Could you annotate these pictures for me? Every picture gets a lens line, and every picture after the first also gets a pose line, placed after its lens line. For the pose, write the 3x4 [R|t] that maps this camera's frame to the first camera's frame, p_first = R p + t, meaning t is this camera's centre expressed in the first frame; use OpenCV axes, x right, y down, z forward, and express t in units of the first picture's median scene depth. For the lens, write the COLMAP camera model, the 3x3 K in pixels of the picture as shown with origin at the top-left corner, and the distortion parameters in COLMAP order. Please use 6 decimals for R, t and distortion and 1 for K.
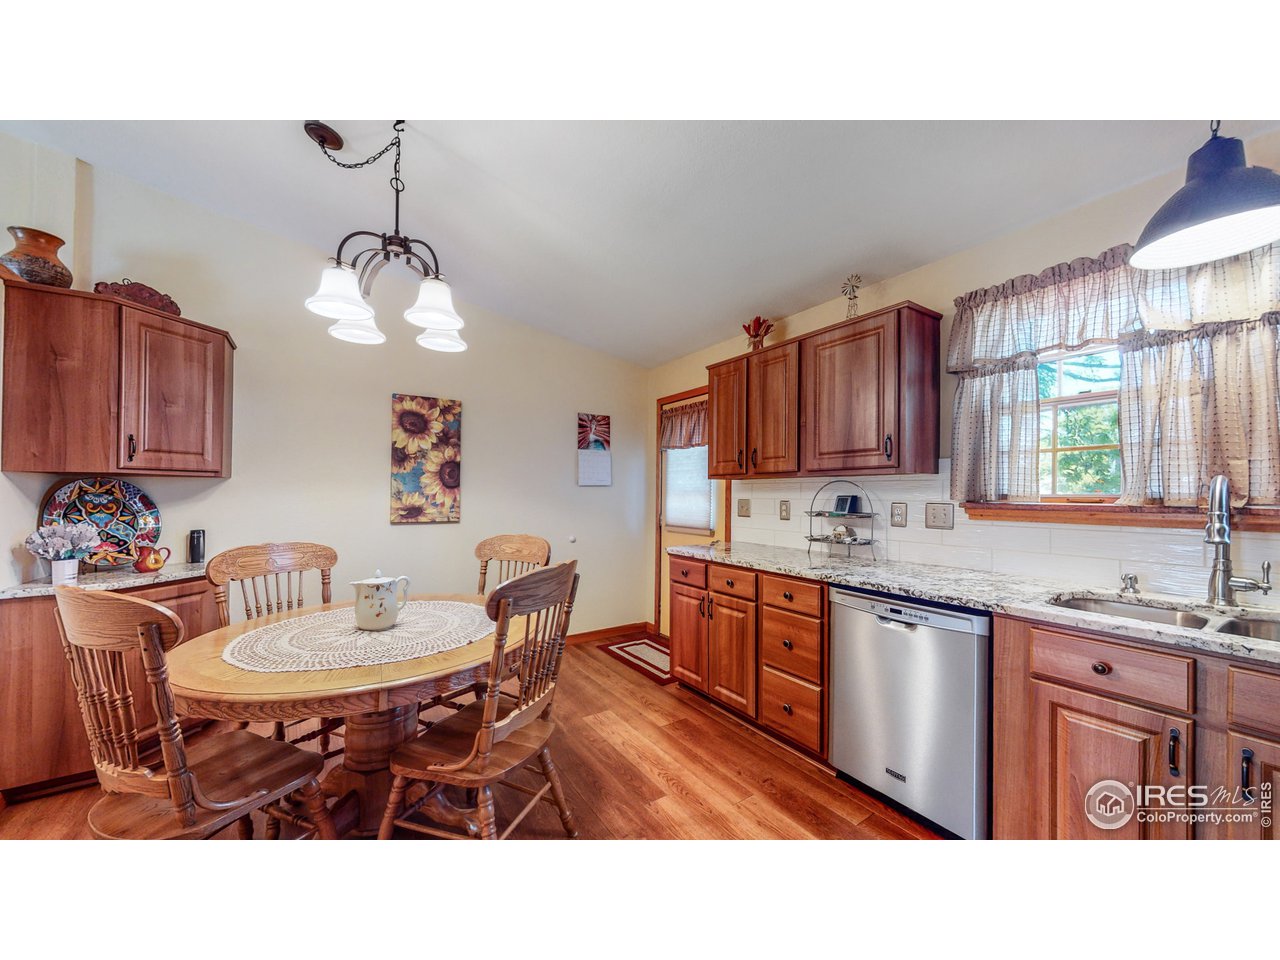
lens RADIAL K [[470.0, 0, 643.2], [0, 470.0, 492.0], [0, 0, 1]] dist [0.000035, 0.000130]
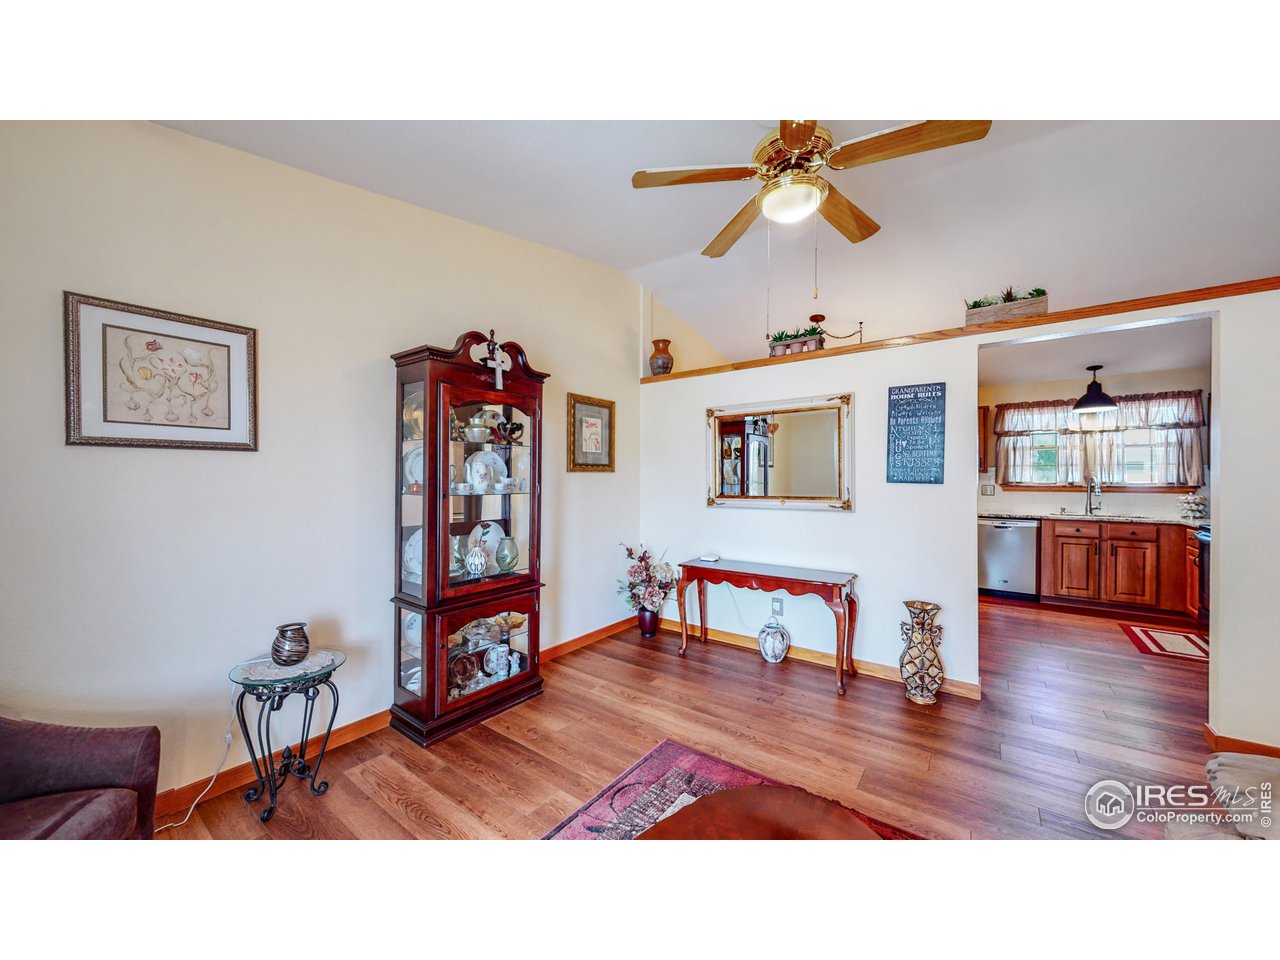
lens RADIAL K [[470.0, 0, 636.1], [0, 470.0, 482.8], [0, 0, 1]] dist [0.000035, 0.000130]
pose [[0.942156, 0.003472, 0.335156, -2.776470], [-0.005846, 0.999964, 0.006074, 0.009993], [-0.335123, -0.007682, 0.942143, -1.017980]]
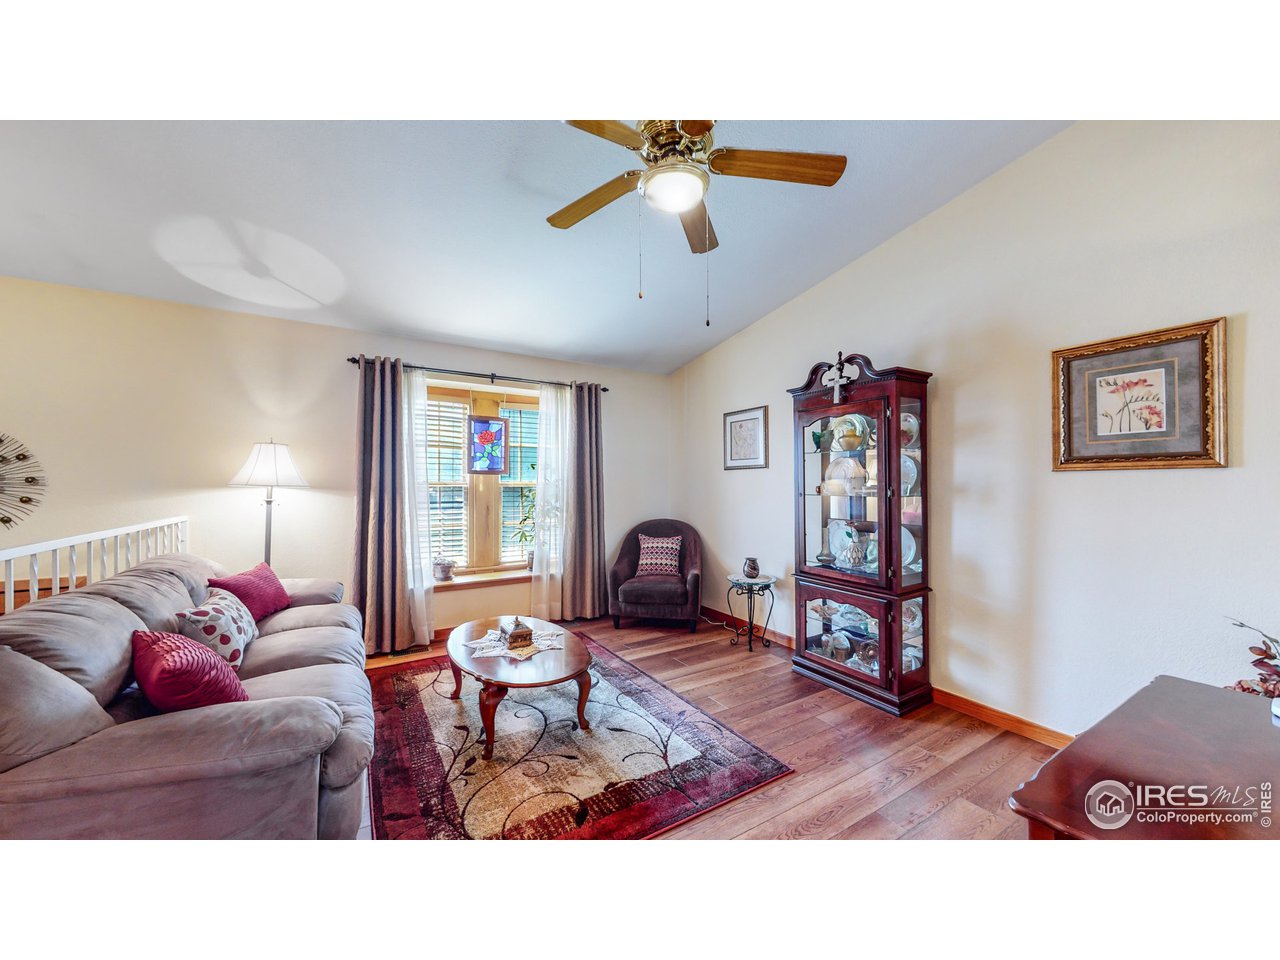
lens RADIAL K [[470.0, 0, 638.9], [0, 470.0, 479.9], [0, 0, 1]] dist [0.000035, 0.000130]
pose [[-0.033233, -0.001870, -0.999446, 1.212032], [-0.000249, 0.999998, -0.001863, -0.001590], [0.999448, 0.000187, -0.033234, 0.955401]]
